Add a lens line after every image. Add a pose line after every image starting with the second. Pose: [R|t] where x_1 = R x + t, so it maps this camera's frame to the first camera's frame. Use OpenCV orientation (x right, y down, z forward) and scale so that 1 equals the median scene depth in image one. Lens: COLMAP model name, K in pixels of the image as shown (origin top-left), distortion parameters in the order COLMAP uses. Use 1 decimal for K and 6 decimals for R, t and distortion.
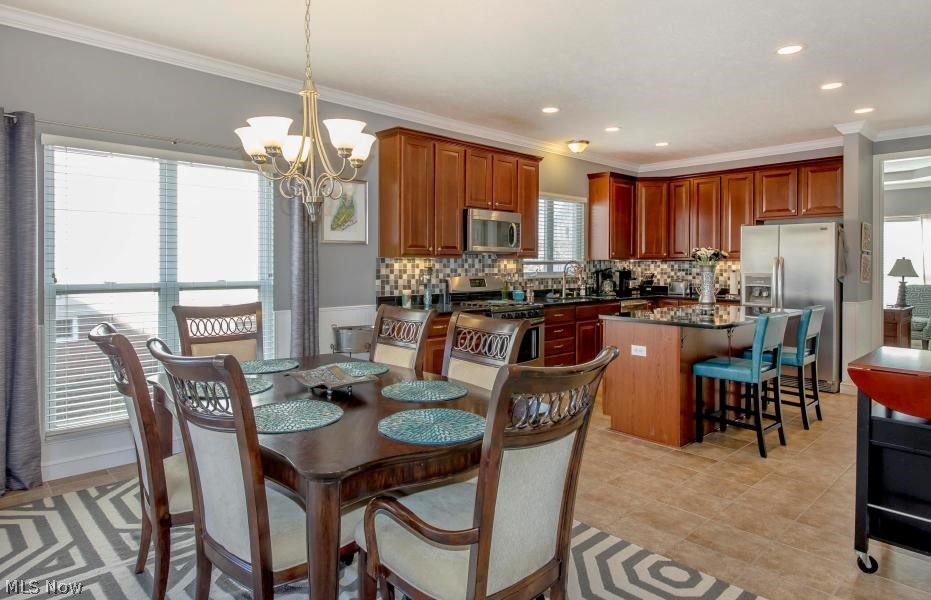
lens RADIAL K [[551.8, 0, 447.6], [0, 551.8, 268.9], [0, 0, 1]] dist [0.021682, -0.005979]
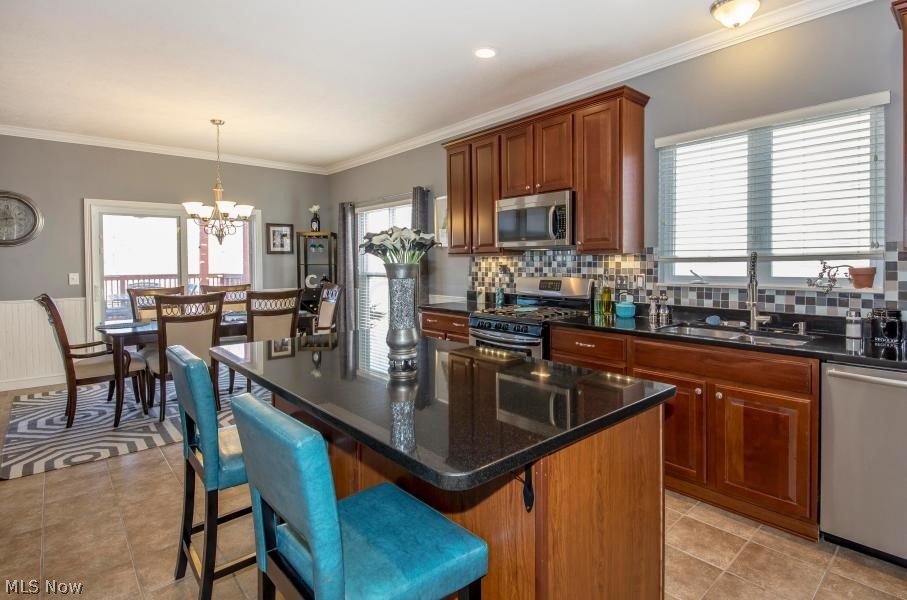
lens RADIAL K [[457.2, 0, 478.9], [0, 457.2, 270.0], [0, 0, 1]] dist [0.004819, -0.010229]
pose [[0.008197, 0.011963, -0.999895, 0.715243], [-0.007948, 0.999898, 0.011897, -0.004274], [0.999935, 0.007849, 0.008291, 0.886789]]
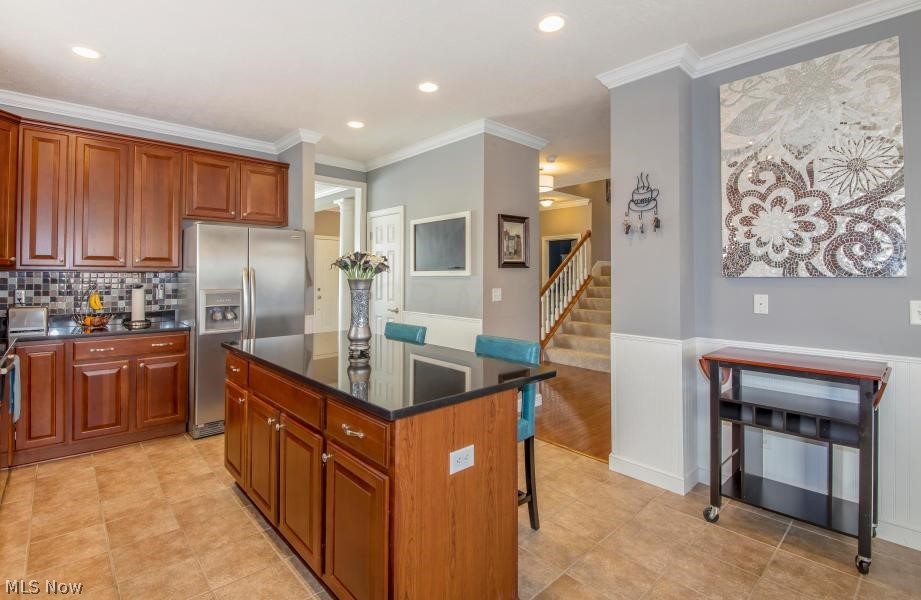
lens RADIAL K [[434.0, 0, 443.2], [0, 434.0, 267.1], [0, 0, 1]] dist [-0.011515, -0.000894]
pose [[0.004660, 0.020588, 0.999777, -0.022888], [0.008559, 0.999751, -0.020627, -0.007564], [-0.999953, 0.008653, 0.004483, 0.753258]]
